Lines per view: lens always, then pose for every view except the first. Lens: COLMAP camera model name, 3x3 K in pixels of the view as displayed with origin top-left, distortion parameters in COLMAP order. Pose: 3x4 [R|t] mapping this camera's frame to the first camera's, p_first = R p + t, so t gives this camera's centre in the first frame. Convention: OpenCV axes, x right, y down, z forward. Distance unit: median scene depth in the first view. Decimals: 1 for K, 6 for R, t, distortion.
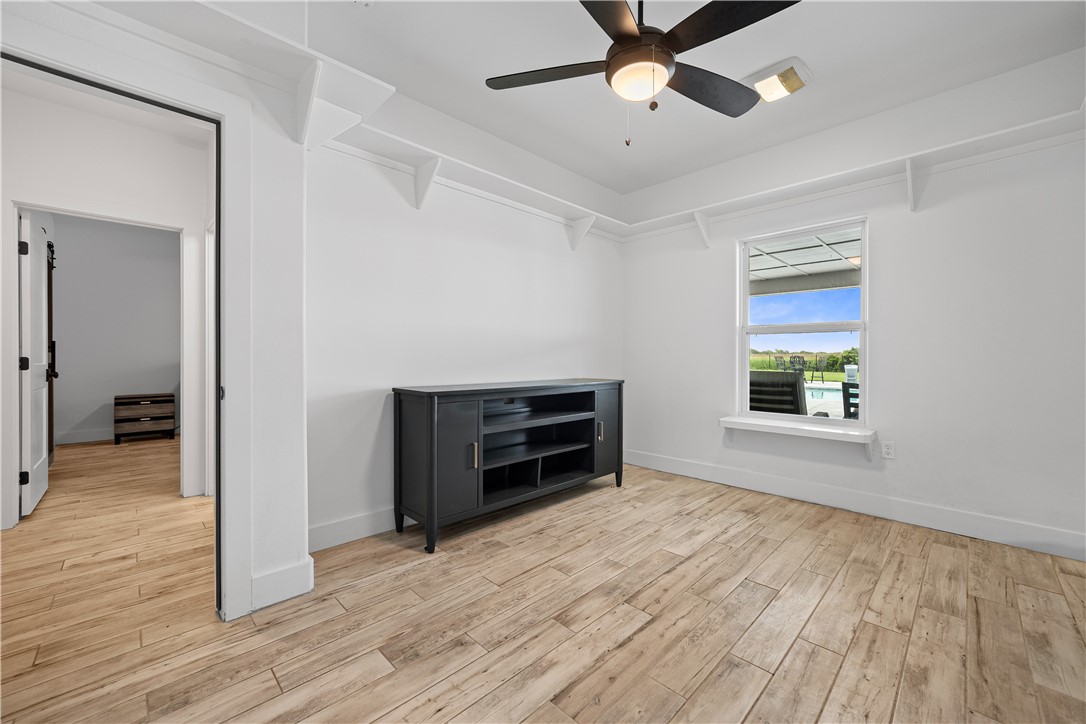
lens RADIAL K [[427.6, 0, 543.5], [0, 427.6, 352.5], [0, 0, 1]] dist [-0.013585, 0.004328]
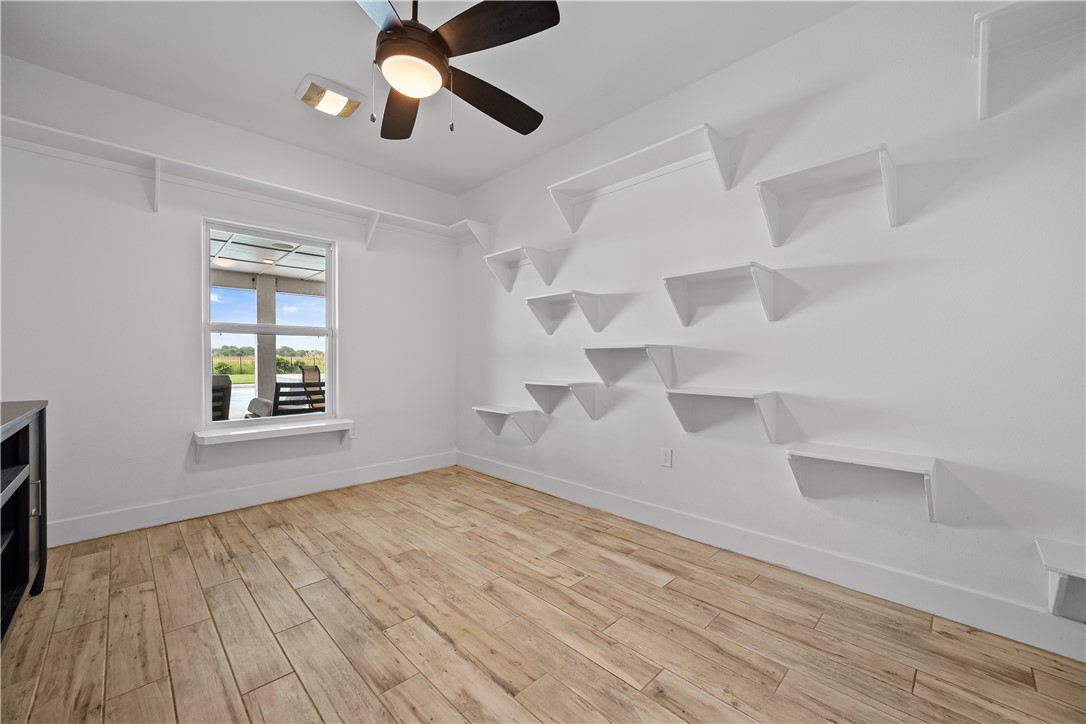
lens RADIAL K [[427.6, 0, 543.5], [0, 427.6, 352.5], [0, 0, 1]] dist [-0.013585, 0.004328]
pose [[-0.000795, 0.012222, 0.999925, -0.527548], [-0.009116, 0.999884, -0.012229, 0.002876], [-0.999958, -0.009125, -0.000683, 0.487144]]
